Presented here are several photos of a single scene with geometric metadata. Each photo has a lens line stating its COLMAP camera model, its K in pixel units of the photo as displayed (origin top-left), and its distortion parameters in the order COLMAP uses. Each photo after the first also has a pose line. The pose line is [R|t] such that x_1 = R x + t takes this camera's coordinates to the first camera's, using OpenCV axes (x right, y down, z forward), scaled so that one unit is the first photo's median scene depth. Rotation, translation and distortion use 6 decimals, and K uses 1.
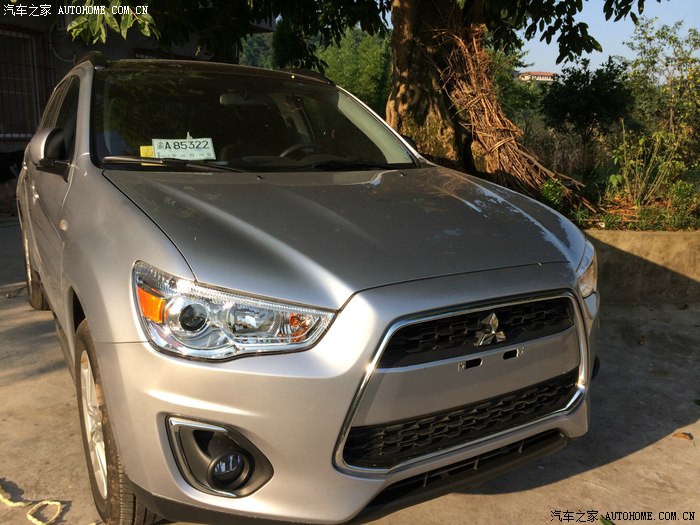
lens RADIAL K [[603.3, 0, 348.4], [0, 603.3, 258.9], [0, 0, 1]] dist [0.085555, -0.124381]
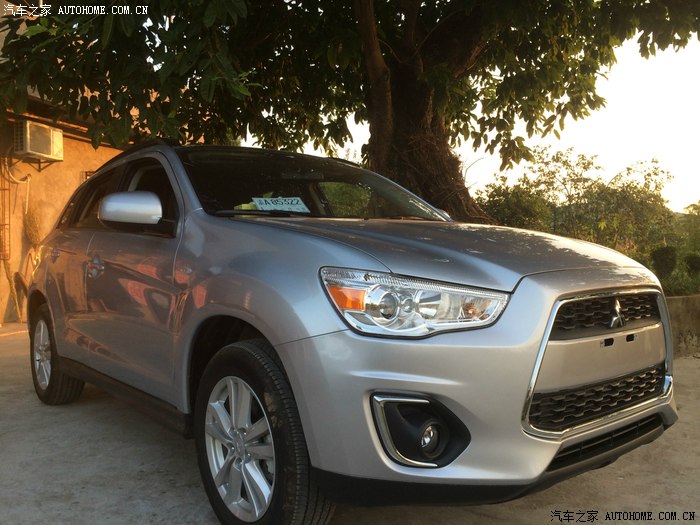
lens RADIAL K [[603.3, 0, 349.9], [0, 603.3, 264.0], [0, 0, 1]] dist [0.085555, -0.124381]
pose [[0.988341, -0.034511, 0.148295, -0.113546], [0.063278, 0.978977, -0.193904, 0.054319], [-0.138486, 0.201028, 0.969747, -0.028050]]
